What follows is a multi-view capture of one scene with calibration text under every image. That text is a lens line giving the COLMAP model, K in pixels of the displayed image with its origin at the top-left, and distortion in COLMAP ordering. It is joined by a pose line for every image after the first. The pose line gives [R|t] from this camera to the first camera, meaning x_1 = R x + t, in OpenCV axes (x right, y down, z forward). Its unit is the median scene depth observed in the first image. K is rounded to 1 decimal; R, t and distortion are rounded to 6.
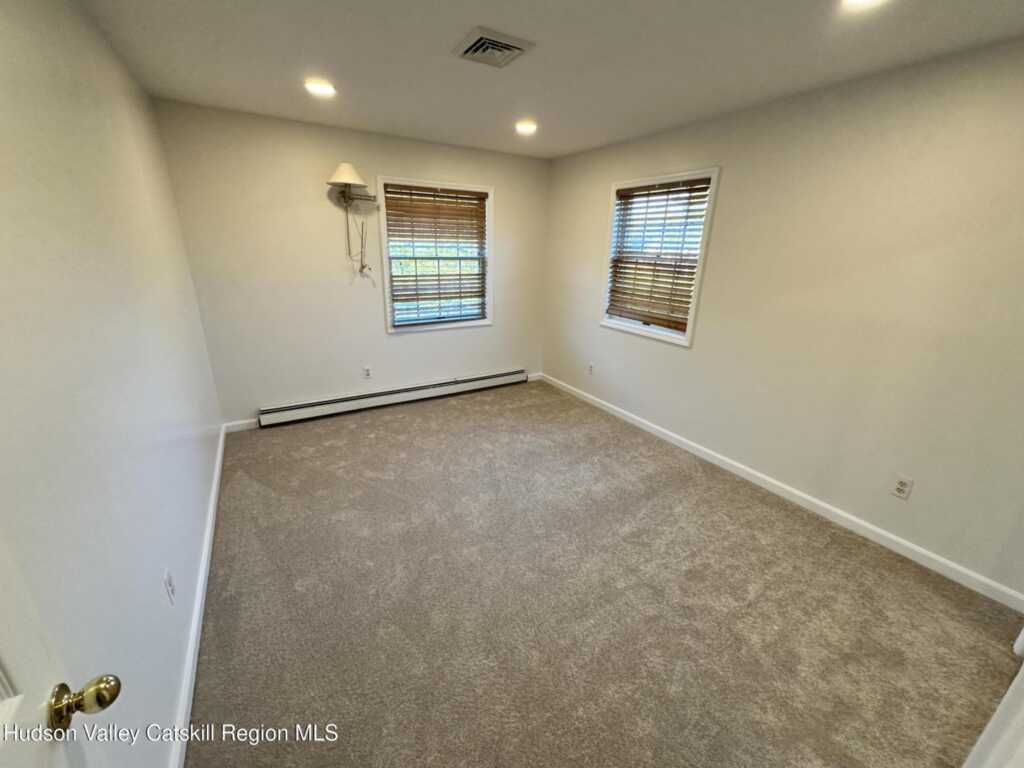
lens RADIAL K [[404.9, 0, 512.0], [0, 404.9, 384.0], [0, 0, 1]] dist [0.001848, 0.000111]
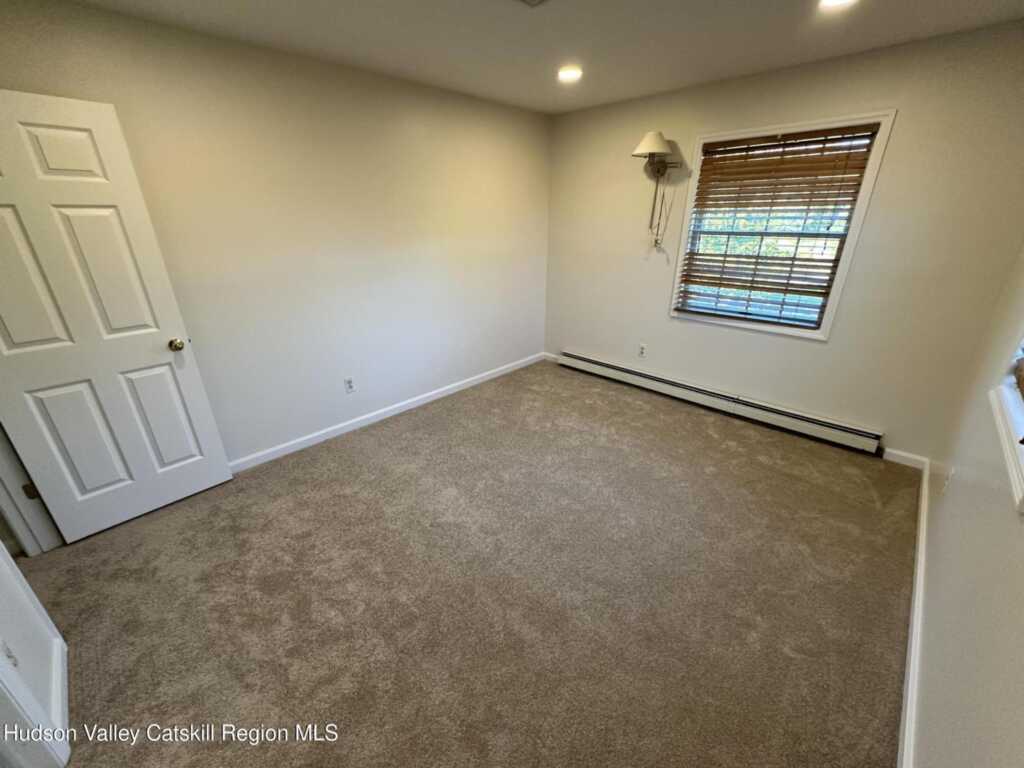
lens RADIAL K [[404.9, 0, 512.0], [0, 404.9, 384.0], [0, 0, 1]] dist [0.001848, 0.000111]
pose [[0.271331, 0.344192, -0.898839, 0.464406], [-0.309457, 0.915483, 0.257151, -0.108133], [0.911381, 0.208378, 0.354912, 0.378080]]
